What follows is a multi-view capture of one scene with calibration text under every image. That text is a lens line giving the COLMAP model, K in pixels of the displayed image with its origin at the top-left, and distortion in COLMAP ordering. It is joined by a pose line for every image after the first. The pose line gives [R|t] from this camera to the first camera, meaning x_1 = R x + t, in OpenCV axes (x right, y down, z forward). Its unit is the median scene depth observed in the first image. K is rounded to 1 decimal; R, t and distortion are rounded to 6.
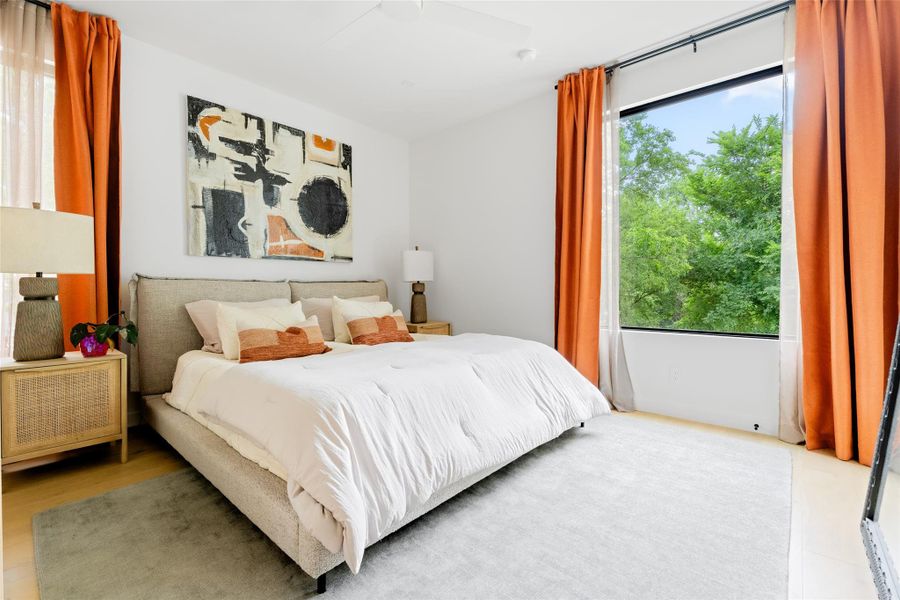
lens RADIAL K [[398.2, 0, 443.0], [0, 398.2, 286.6], [0, 0, 1]] dist [0.004185, -0.001606]
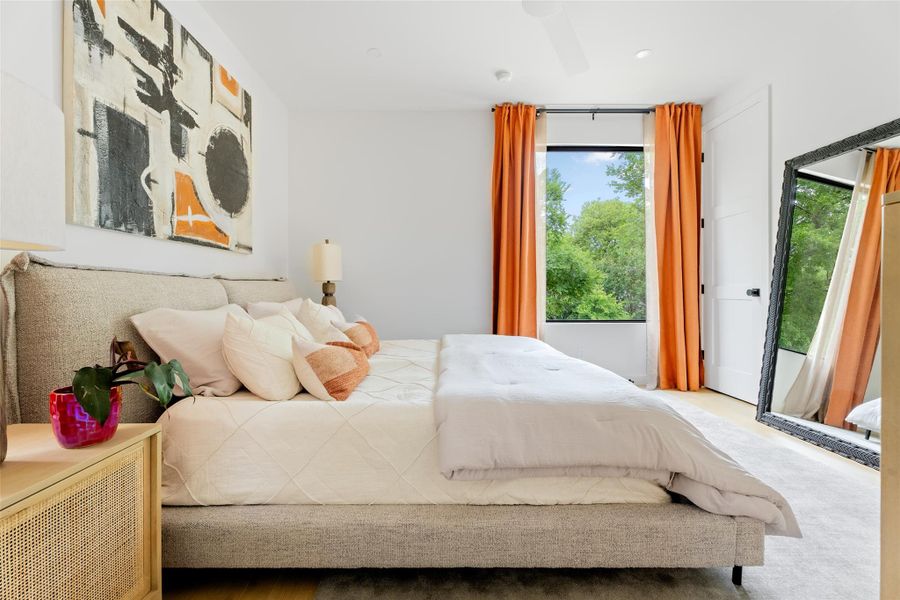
lens RADIAL K [[398.2, 0, 444.1], [0, 398.2, 286.0], [0, 0, 1]] dist [0.004185, -0.001606]
pose [[0.742429, 0.008313, 0.669873, -0.550412], [-0.002649, 0.999952, -0.009474, 0.005278], [-0.669919, 0.005259, 0.742415, 0.258851]]
